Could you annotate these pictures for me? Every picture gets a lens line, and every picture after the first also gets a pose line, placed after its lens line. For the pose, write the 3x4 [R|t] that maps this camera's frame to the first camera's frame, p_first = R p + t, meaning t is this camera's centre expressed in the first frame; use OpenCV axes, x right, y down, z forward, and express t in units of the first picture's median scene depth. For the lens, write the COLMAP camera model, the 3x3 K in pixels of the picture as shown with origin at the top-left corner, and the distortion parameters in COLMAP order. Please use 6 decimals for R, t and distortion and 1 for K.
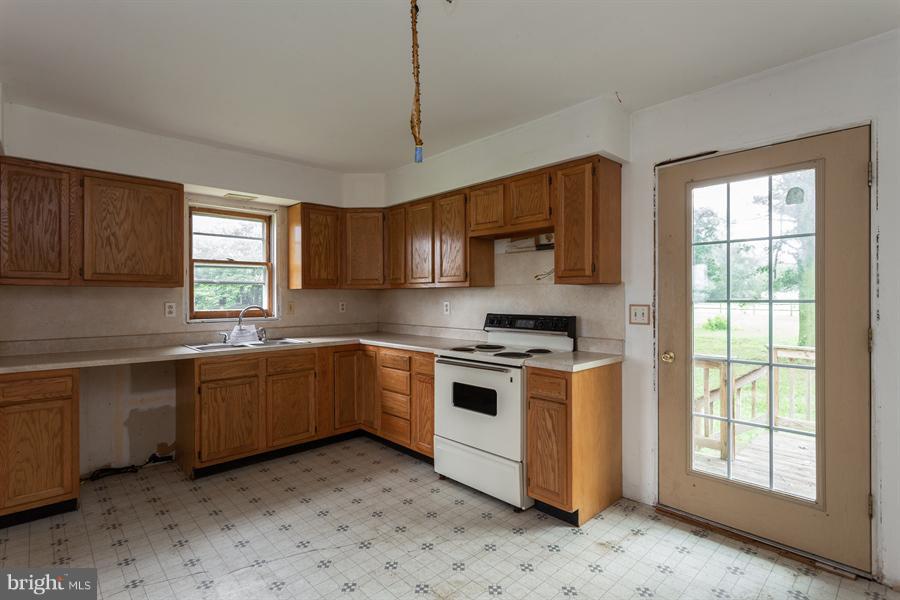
lens RADIAL K [[443.6, 0, 447.5], [0, 443.6, 297.0], [0, 0, 1]] dist [0.009260, -0.000866]
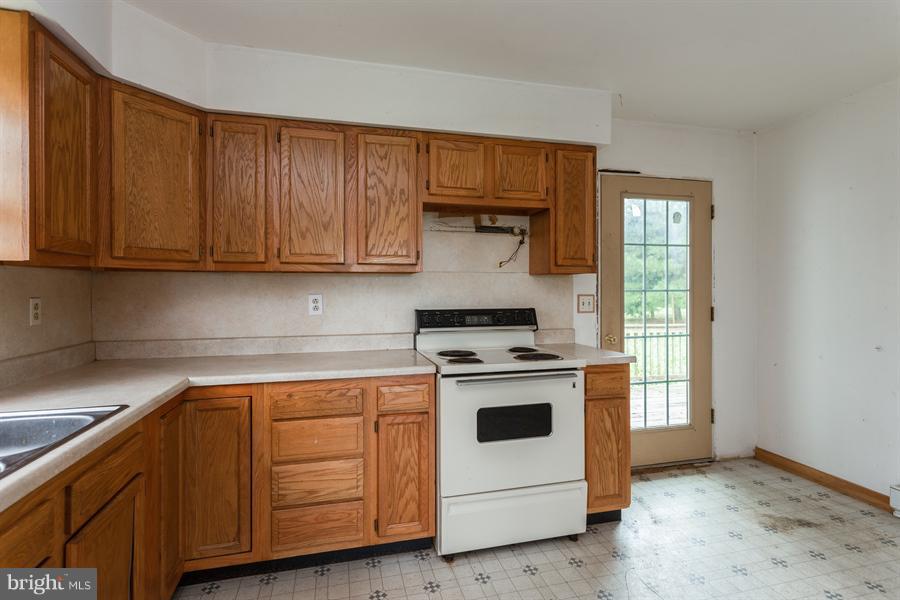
lens RADIAL K [[443.6, 0, 455.7], [0, 443.6, 288.9], [0, 0, 1]] dist [0.009260, -0.000866]
pose [[0.476060, 0.002525, 0.879409, -0.603621], [0.001967, 0.999990, -0.003936, 0.006308], [-0.879411, 0.003603, 0.476050, 0.684596]]
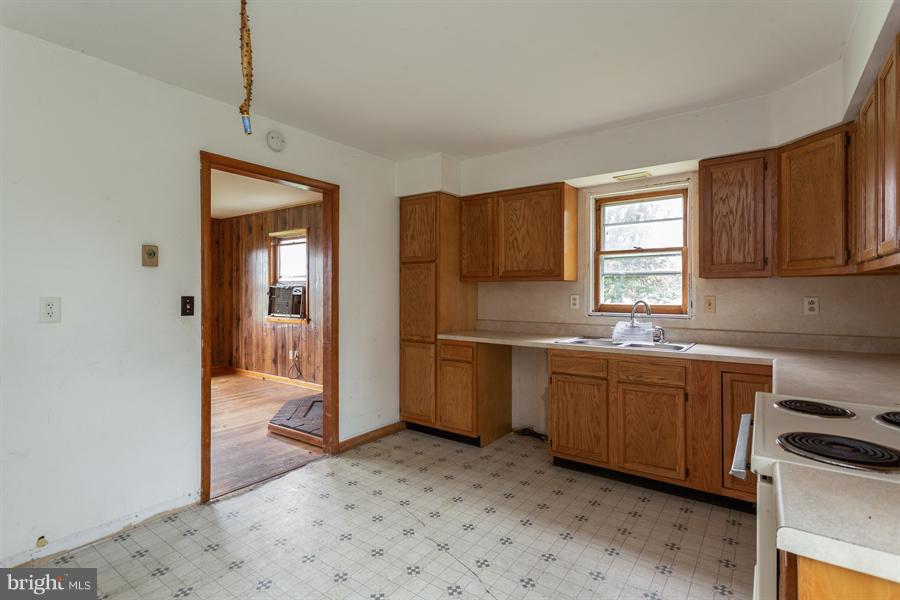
lens RADIAL K [[443.6, 0, 444.7], [0, 443.6, 293.1], [0, 0, 1]] dist [0.009260, -0.000866]
pose [[0.175873, 0.004507, -0.984403, 0.409776], [-0.001538, 0.999990, 0.004304, 0.004605], [0.984412, 0.000757, 0.175878, 0.576296]]
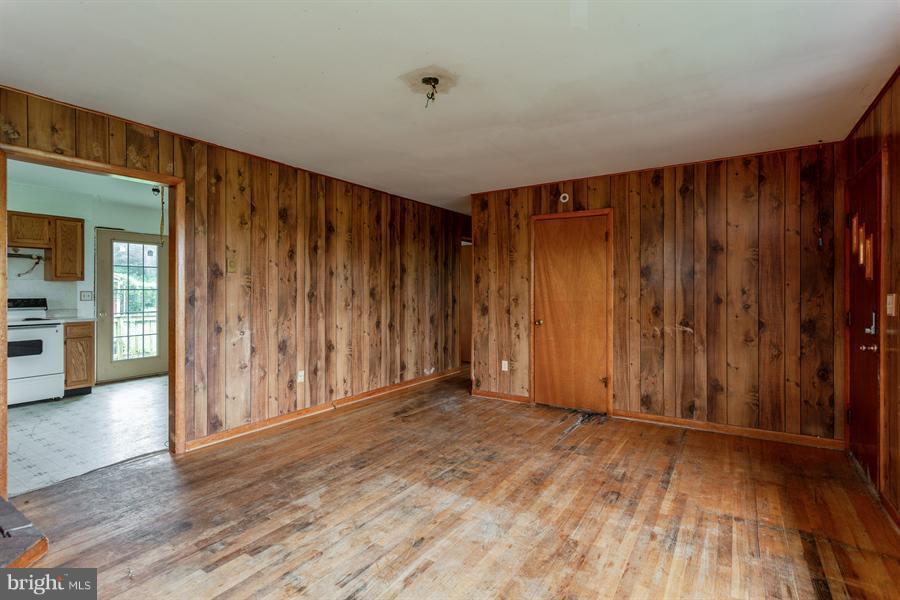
lens RADIAL K [[443.6, 0, 448.1], [0, 443.6, 292.4], [0, 0, 1]] dist [0.009260, -0.000866]
pose [[-0.227725, 0.000597, 0.973725, -1.789314], [0.000712, 1.000000, -0.000447, 0.021507], [-0.973725, 0.000591, -0.227726, -0.160002]]
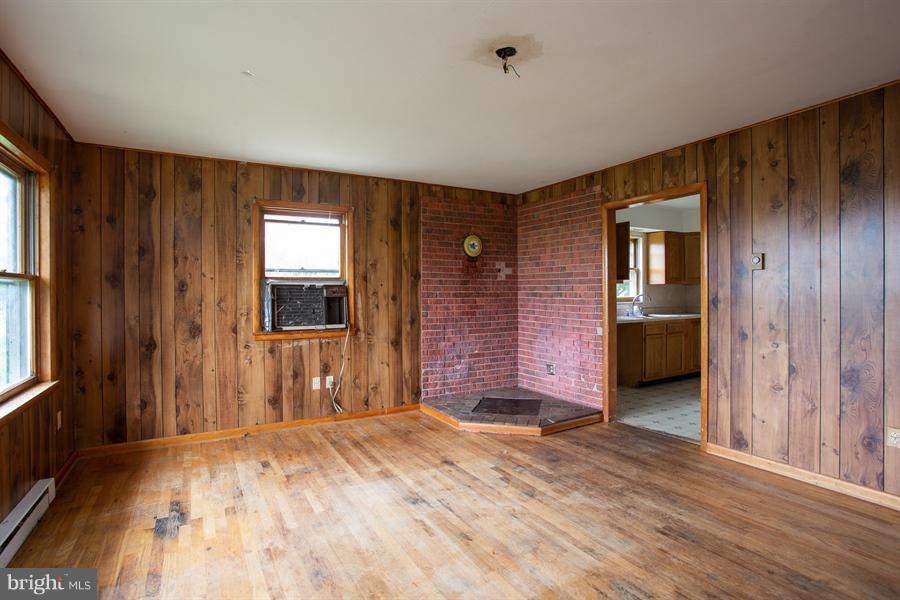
lens RADIAL K [[443.6, 0, 447.4], [0, 443.6, 297.7], [0, 0, 1]] dist [0.009260, -0.000866]
pose [[0.973775, -0.004927, -0.227460, -0.946226], [0.007361, 0.999924, 0.009851, 0.014142], [0.227395, -0.011267, 0.973738, -1.000654]]
